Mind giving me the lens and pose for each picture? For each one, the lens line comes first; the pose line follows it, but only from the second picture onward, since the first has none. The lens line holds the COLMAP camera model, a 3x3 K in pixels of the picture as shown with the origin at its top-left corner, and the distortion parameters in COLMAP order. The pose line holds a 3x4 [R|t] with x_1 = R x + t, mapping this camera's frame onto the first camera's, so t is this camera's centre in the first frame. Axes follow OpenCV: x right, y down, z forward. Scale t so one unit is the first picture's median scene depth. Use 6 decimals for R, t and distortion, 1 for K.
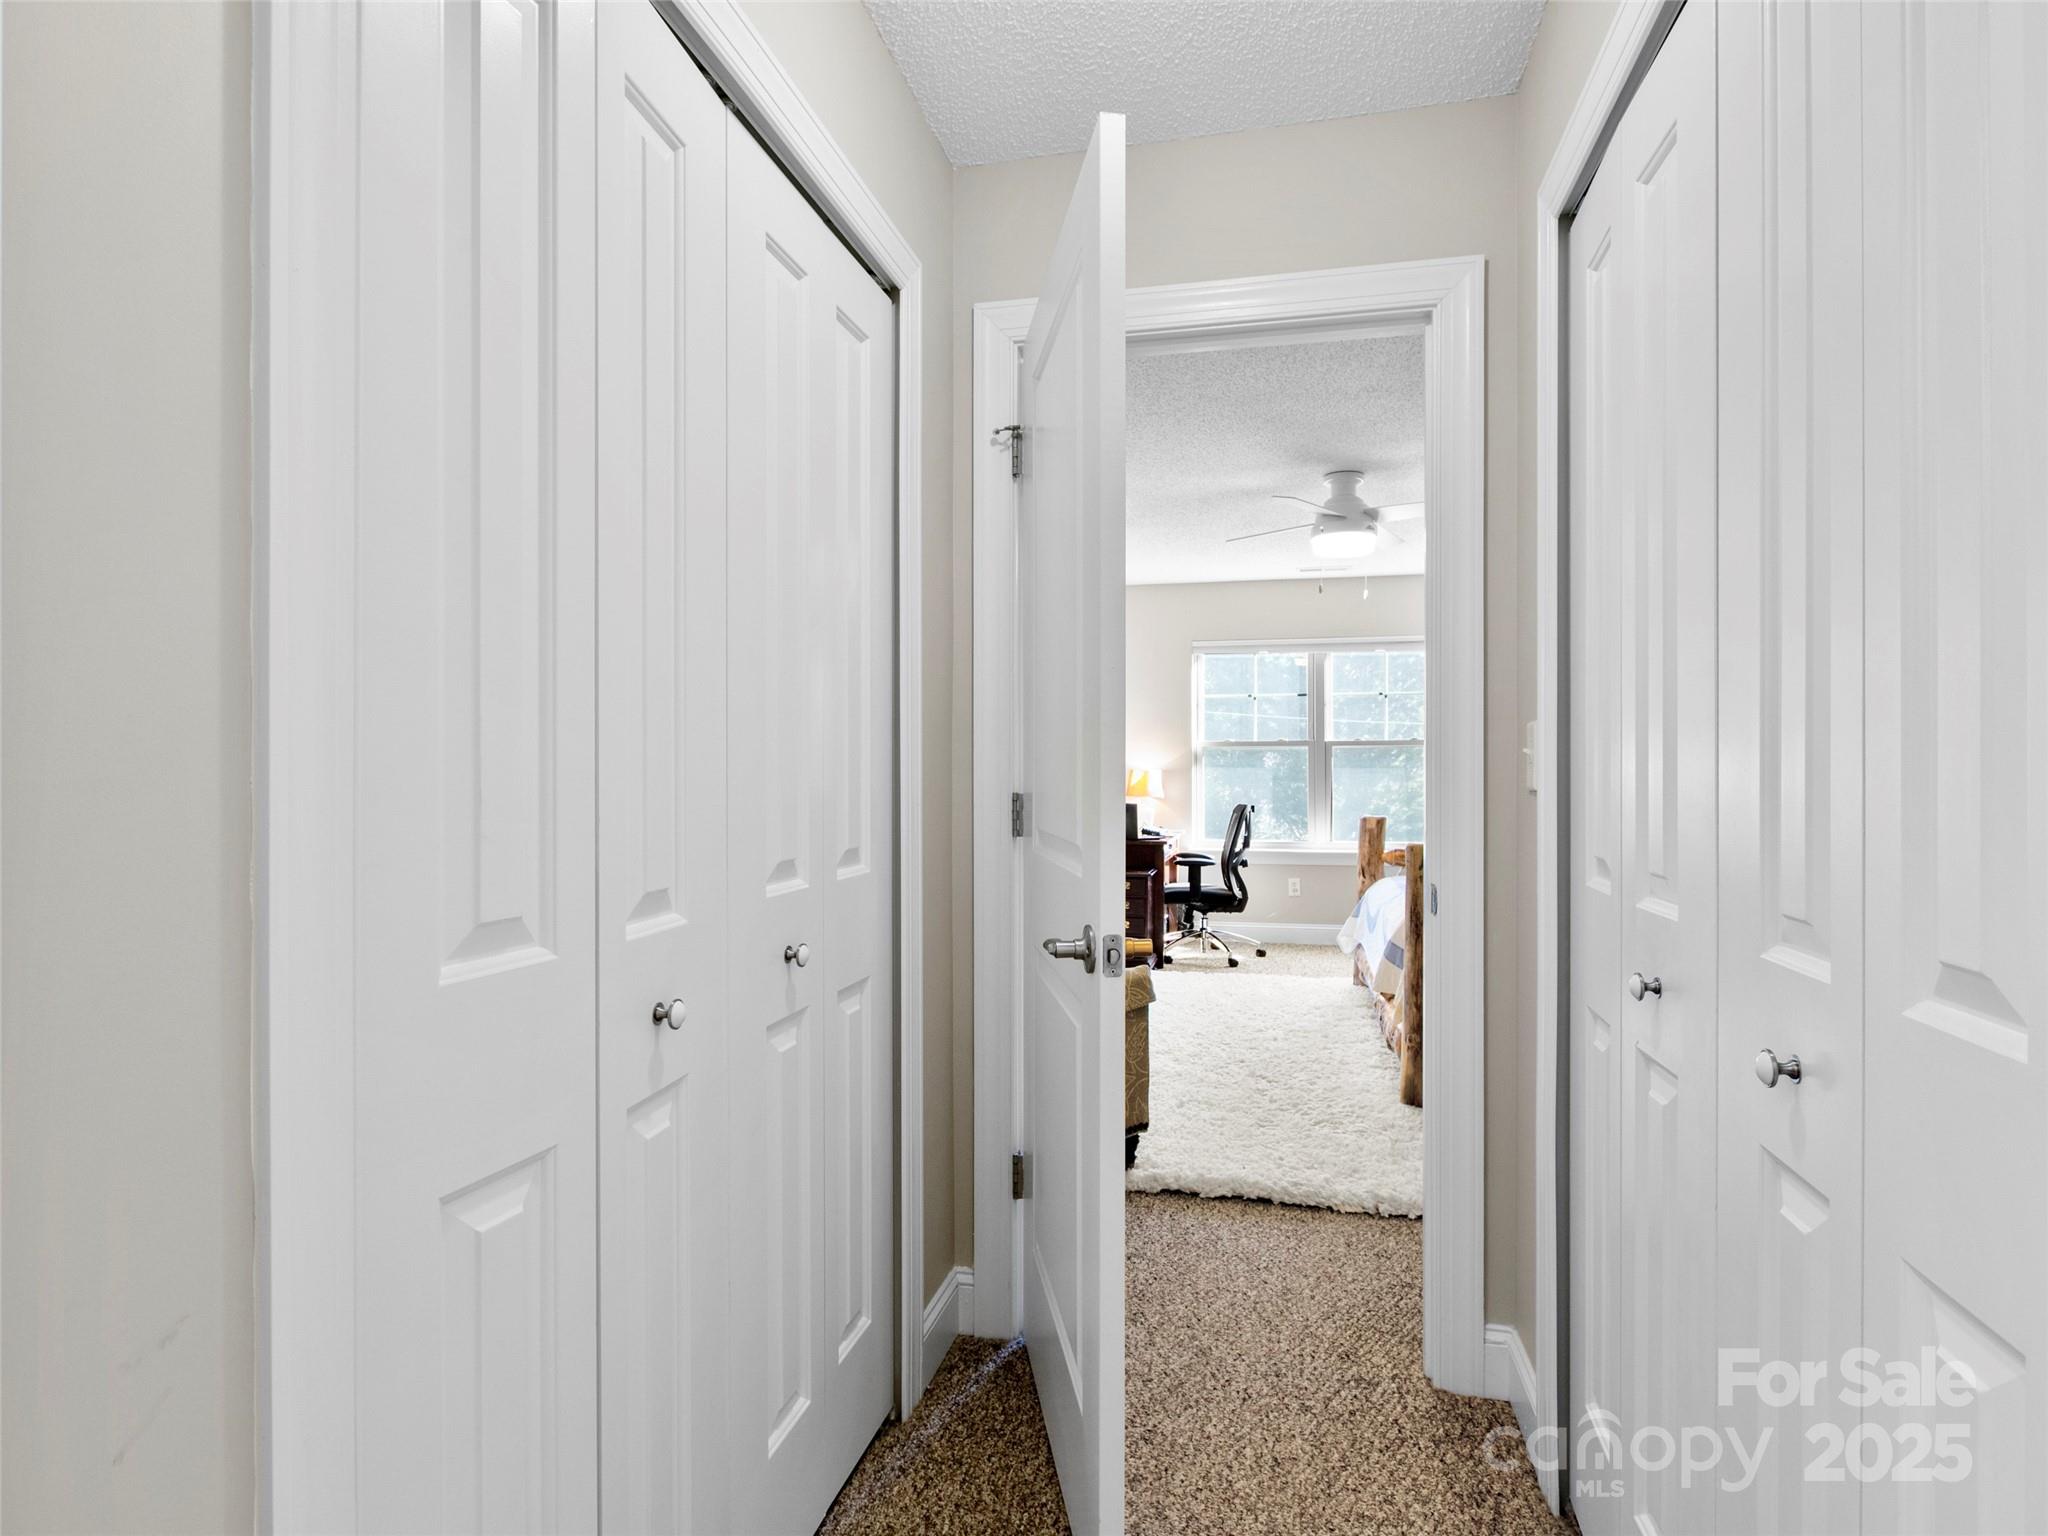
lens RADIAL K [[1049.2, 0, 1025.4], [0, 1049.2, 764.0], [0, 0, 1]] dist [0.004622, 0.000576]
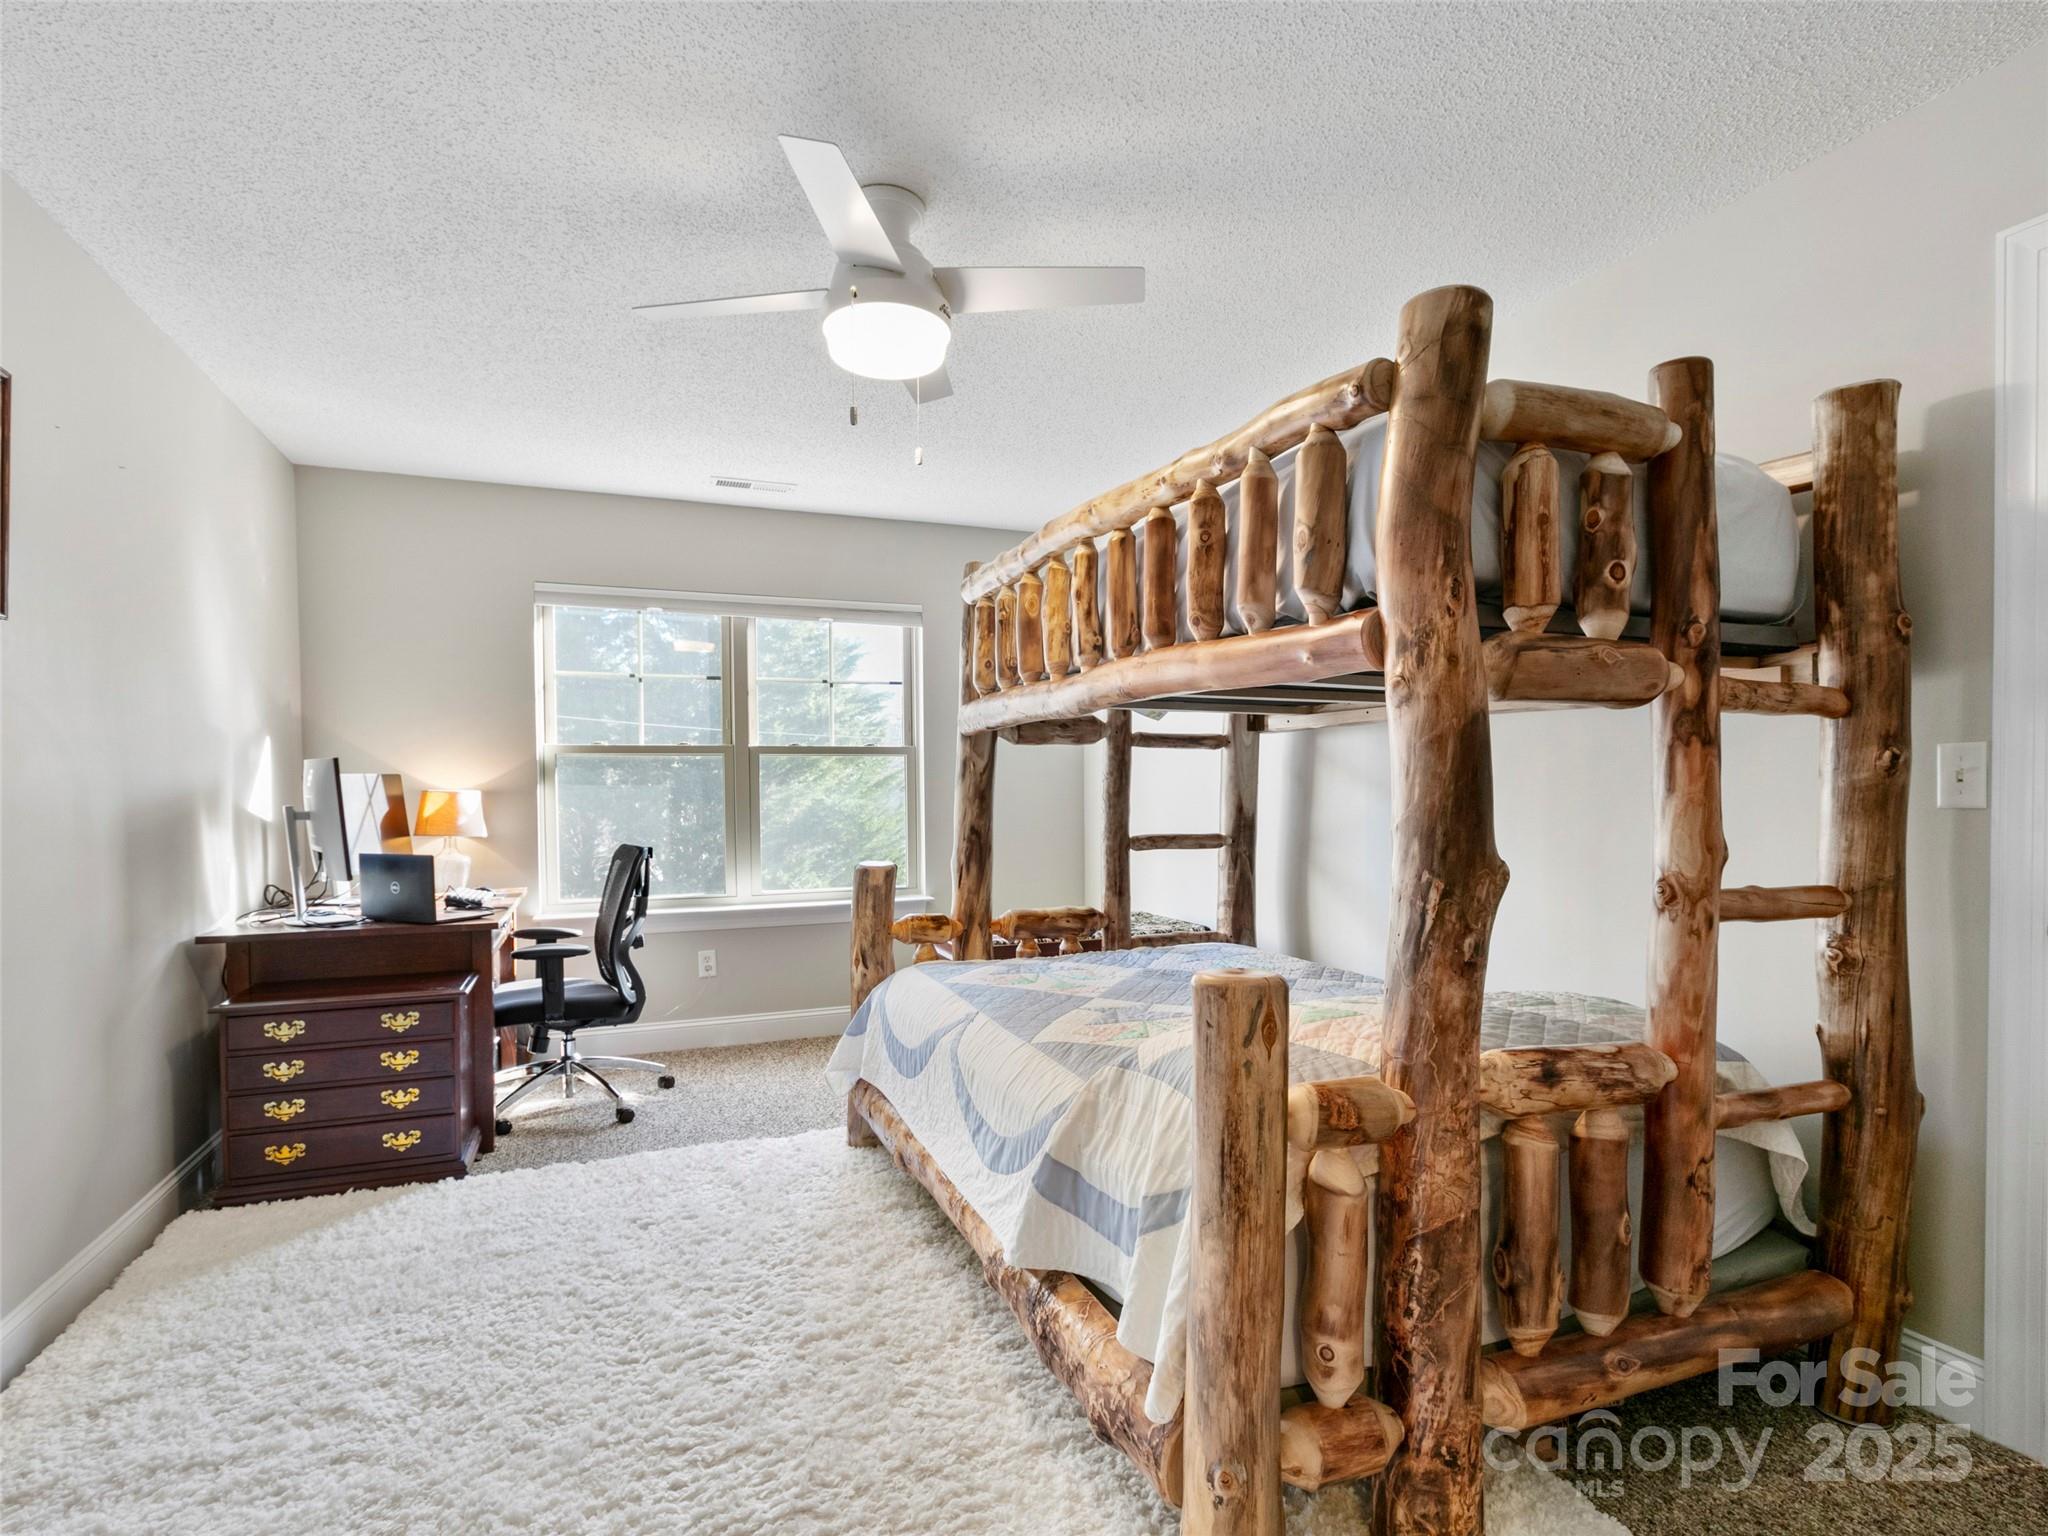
lens RADIAL K [[1032.4, 0, 1021.9], [0, 1032.4, 803.7], [0, 0, 1]] dist [0.005563, -0.002111]
pose [[0.817097, -0.015103, 0.576303, 0.045185], [0.002422, 0.999738, 0.022767, 0.000761], [-0.576495, -0.017207, 0.816919, 0.376823]]
